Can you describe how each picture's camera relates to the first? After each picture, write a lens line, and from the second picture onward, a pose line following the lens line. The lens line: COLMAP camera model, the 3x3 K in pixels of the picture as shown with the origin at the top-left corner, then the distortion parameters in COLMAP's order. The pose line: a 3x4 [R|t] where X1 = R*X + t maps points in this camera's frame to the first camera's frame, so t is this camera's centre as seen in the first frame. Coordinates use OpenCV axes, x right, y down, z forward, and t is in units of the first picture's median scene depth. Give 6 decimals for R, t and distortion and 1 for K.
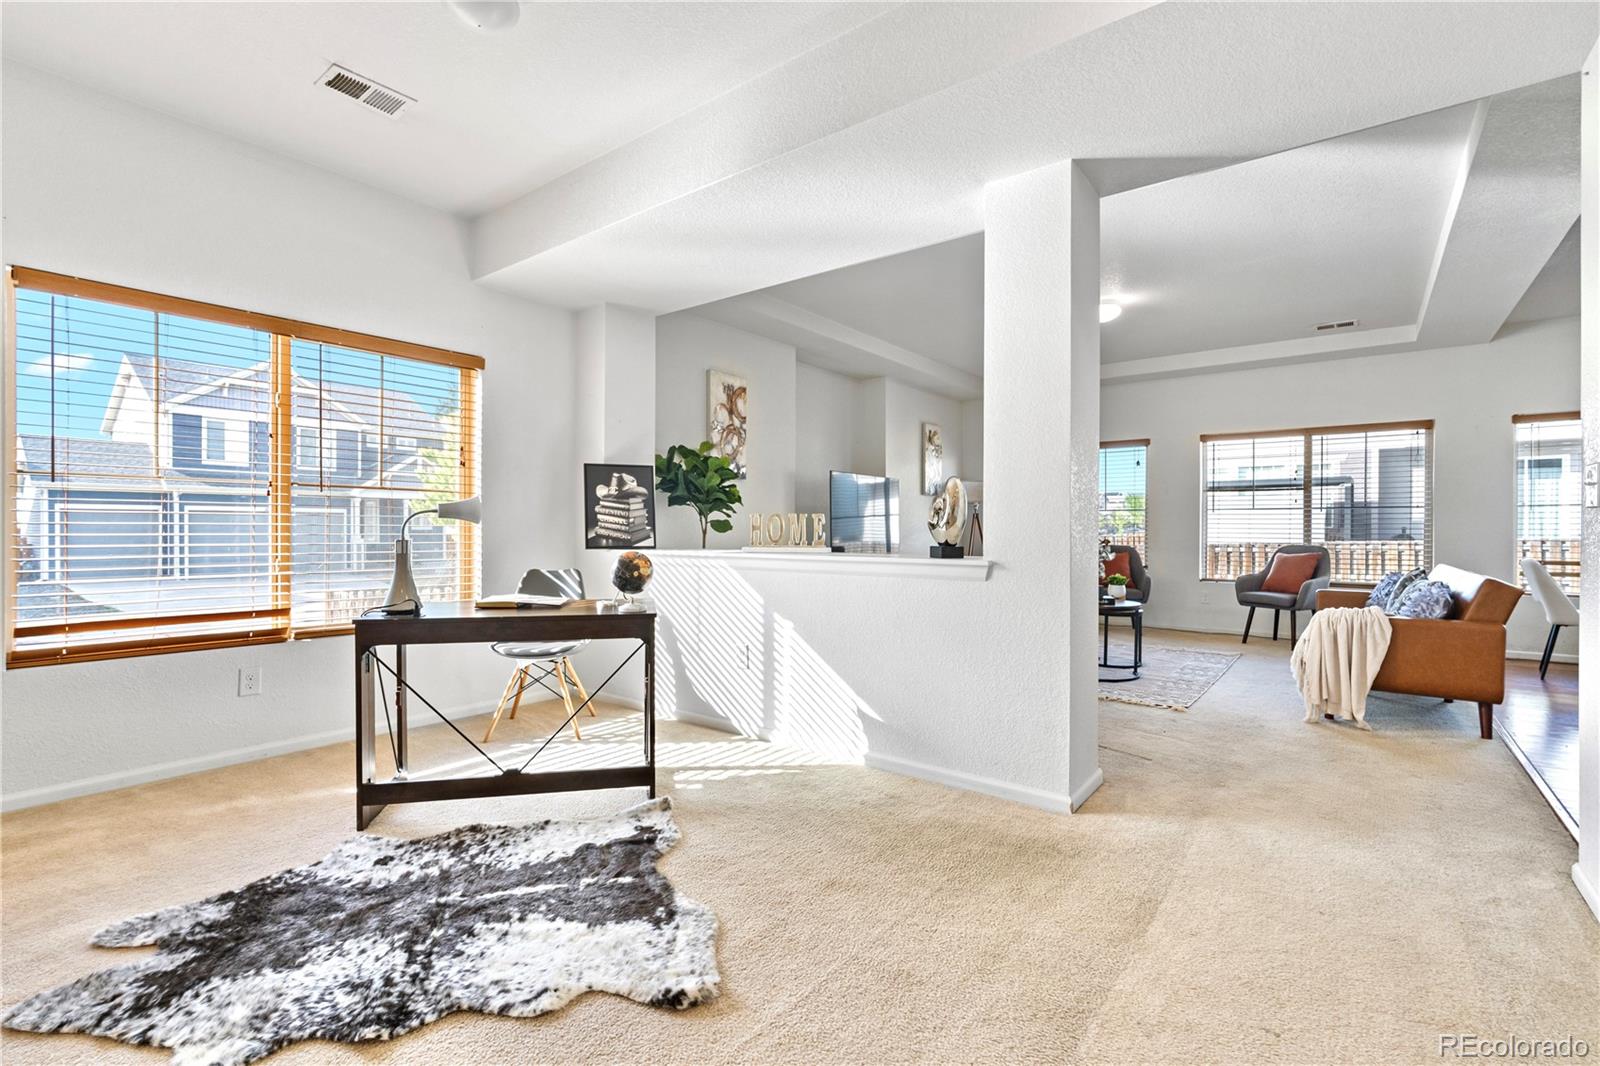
lens RADIAL K [[733.5, 0, 794.5], [0, 733.5, 531.5], [0, 0, 1]] dist [-0.004653, 0.001314]
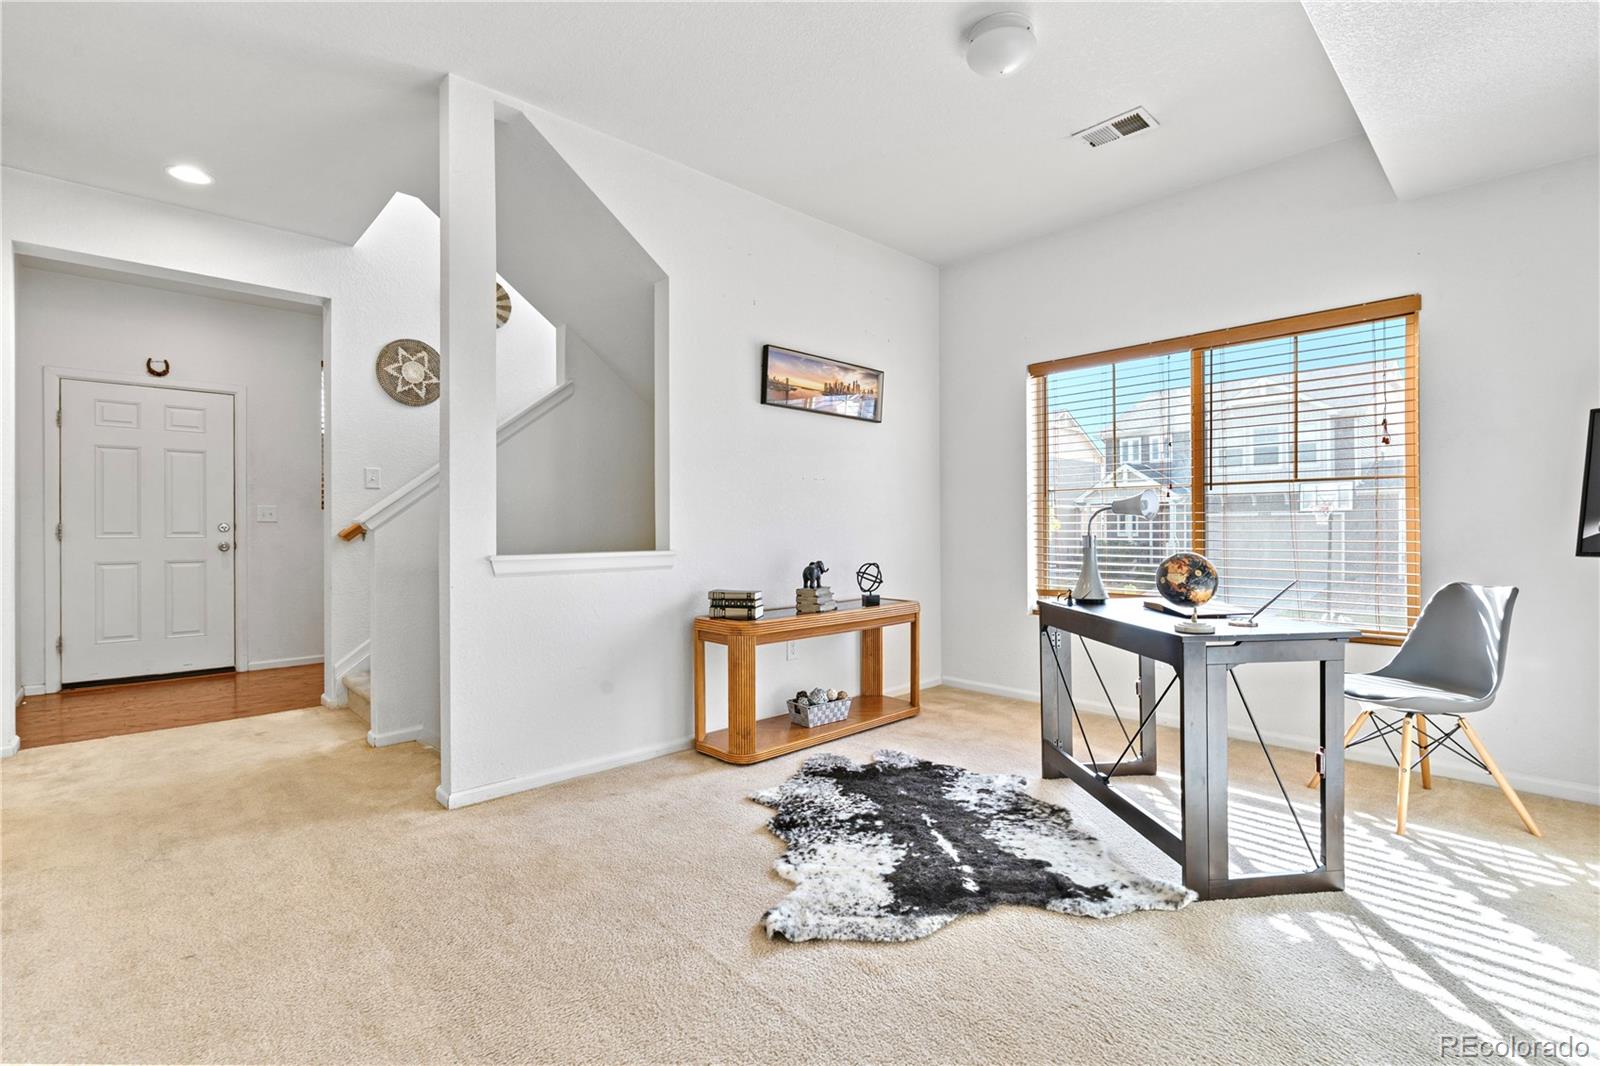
lens RADIAL K [[733.5, 0, 796.0], [0, 733.5, 527.4], [0, 0, 1]] dist [-0.004653, 0.001314]
pose [[-0.157303, -0.009347, -0.987506, 0.718998], [-0.007172, 0.999940, -0.008323, 0.018914], [0.987524, 0.005773, -0.157360, 0.888398]]
